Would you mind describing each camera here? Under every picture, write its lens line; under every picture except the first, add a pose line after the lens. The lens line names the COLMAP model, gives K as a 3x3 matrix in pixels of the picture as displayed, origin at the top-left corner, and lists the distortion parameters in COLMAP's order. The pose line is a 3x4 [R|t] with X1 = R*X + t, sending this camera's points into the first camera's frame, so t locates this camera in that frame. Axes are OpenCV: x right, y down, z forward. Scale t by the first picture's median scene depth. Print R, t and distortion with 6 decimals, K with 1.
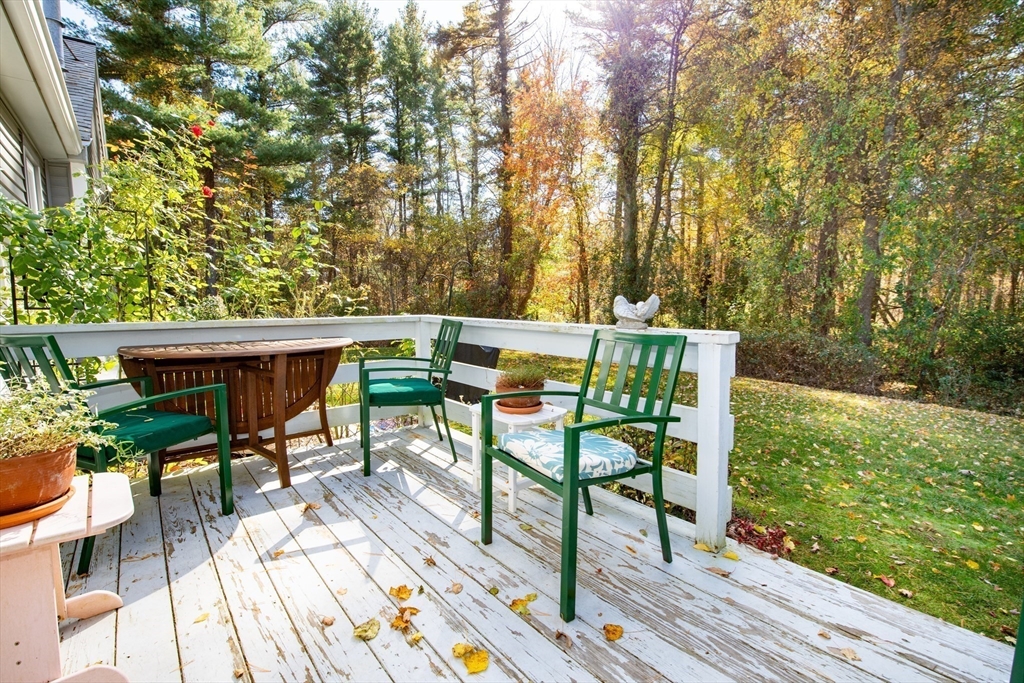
lens RADIAL K [[452.9, 0, 512.0], [0, 452.9, 341.5], [0, 0, 1]] dist [0.027323, 0.000065]
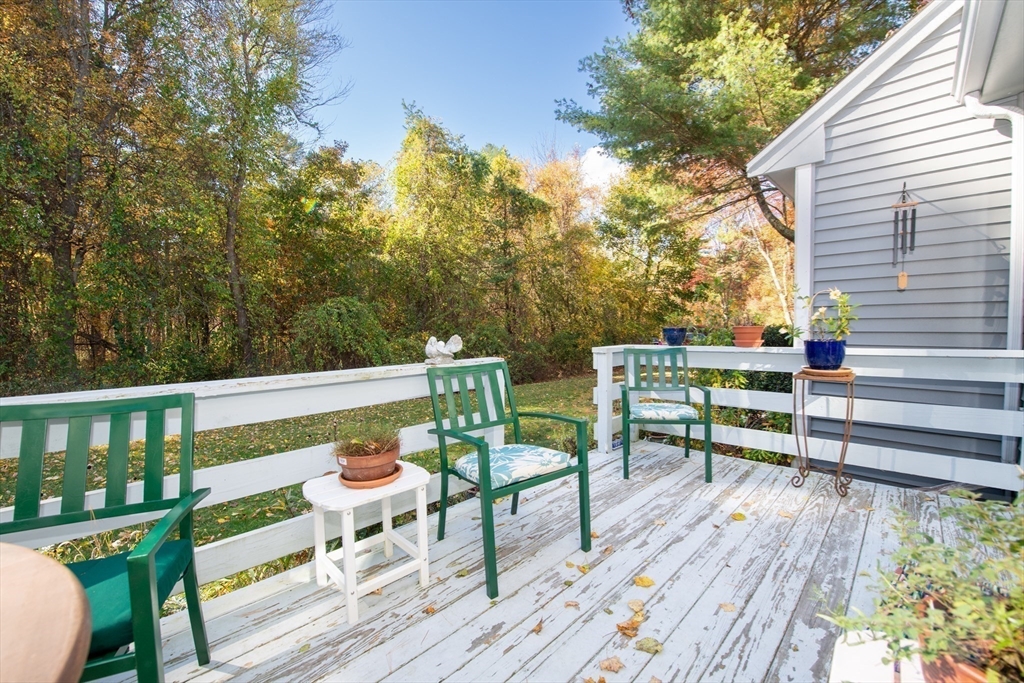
lens RADIAL K [[425.2, 0, 512.1], [0, 425.2, 351.2], [0, 0, 1]] dist [-0.002865, -0.000150]
pose [[-0.103560, -0.033326, 0.994065, -0.902355], [0.123966, 0.991213, 0.046145, -0.092461], [-0.986868, 0.128009, -0.098519, 0.973022]]
